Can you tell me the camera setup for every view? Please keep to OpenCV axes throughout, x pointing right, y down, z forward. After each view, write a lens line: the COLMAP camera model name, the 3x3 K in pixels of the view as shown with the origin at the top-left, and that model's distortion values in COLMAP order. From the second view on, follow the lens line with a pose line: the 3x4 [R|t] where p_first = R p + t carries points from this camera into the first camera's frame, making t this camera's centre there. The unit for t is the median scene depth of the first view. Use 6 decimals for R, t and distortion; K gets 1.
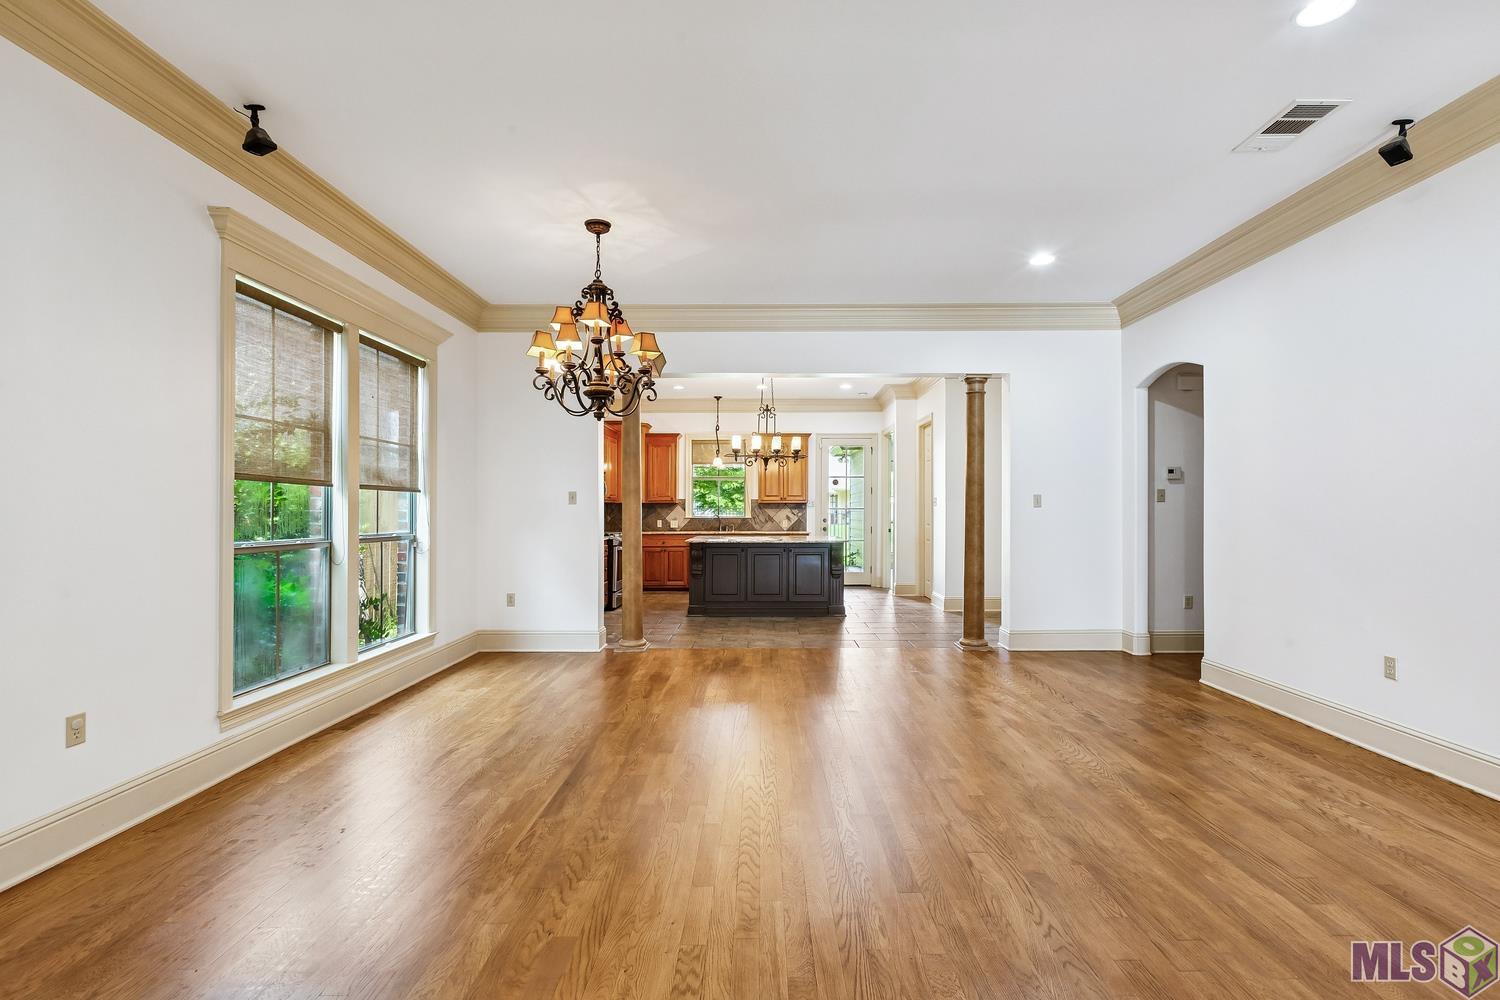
lens RADIAL K [[680.7, 0, 768.1], [0, 680.7, 497.4], [0, 0, 1]] dist [0.002553, 0.000297]
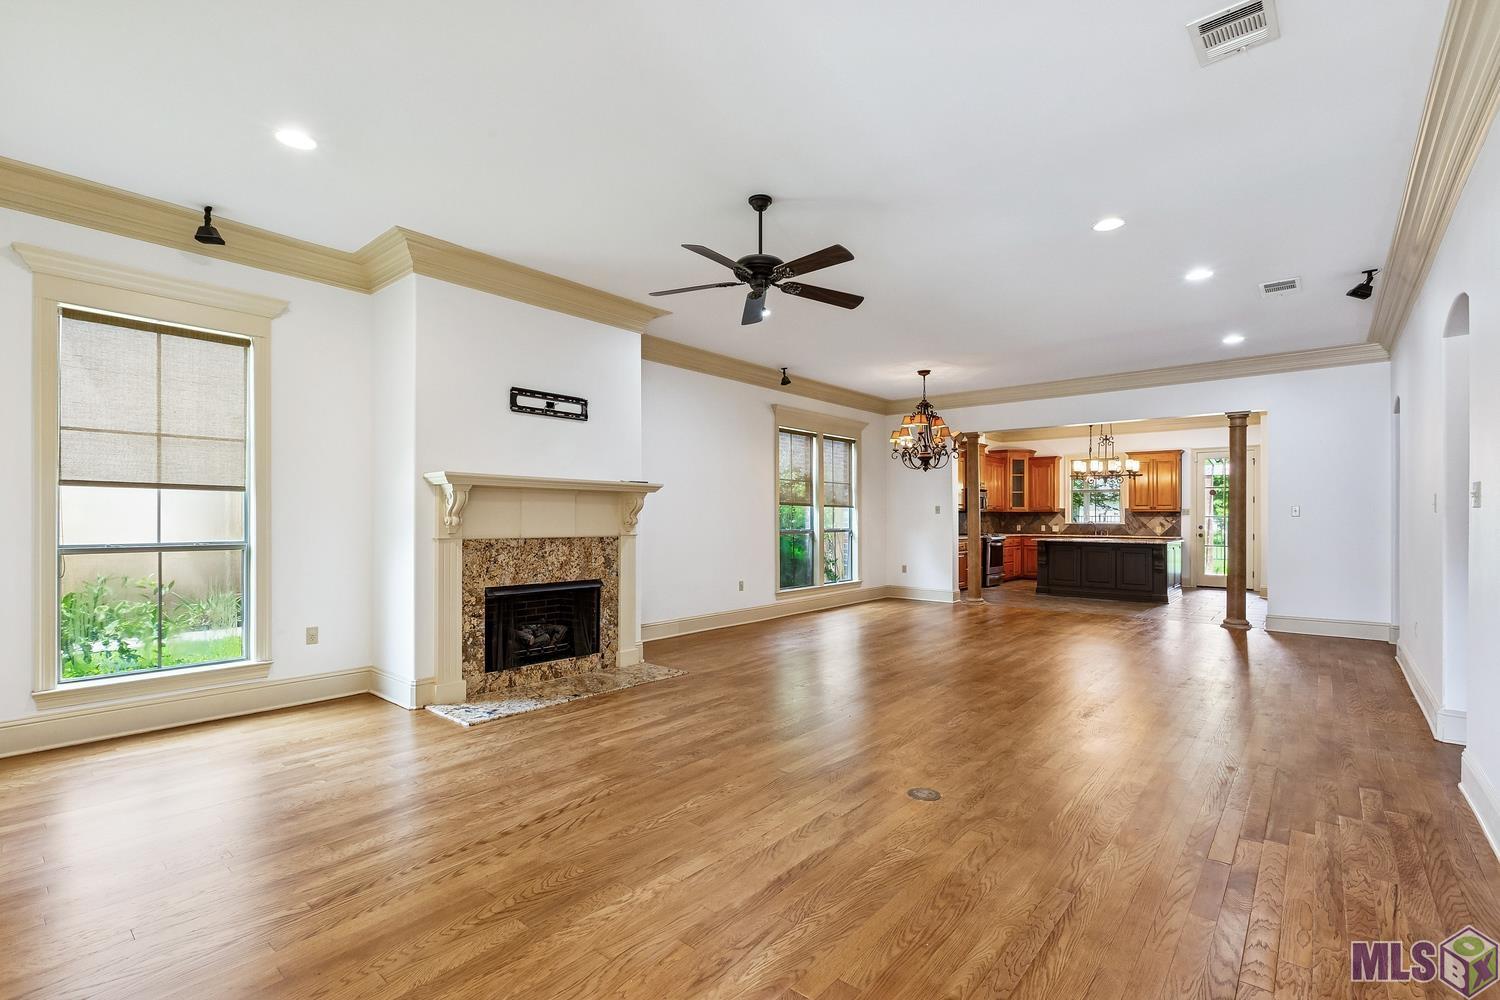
lens RADIAL K [[683.9, 0, 747.7], [0, 683.9, 513.2], [0, 0, 1]] dist [0.008658, 0.000060]
pose [[0.762463, -0.000458, -0.647032, 0.333807], [0.008927, 0.999912, 0.009811, -0.008853], [0.646971, -0.013257, 0.762400, -0.437813]]
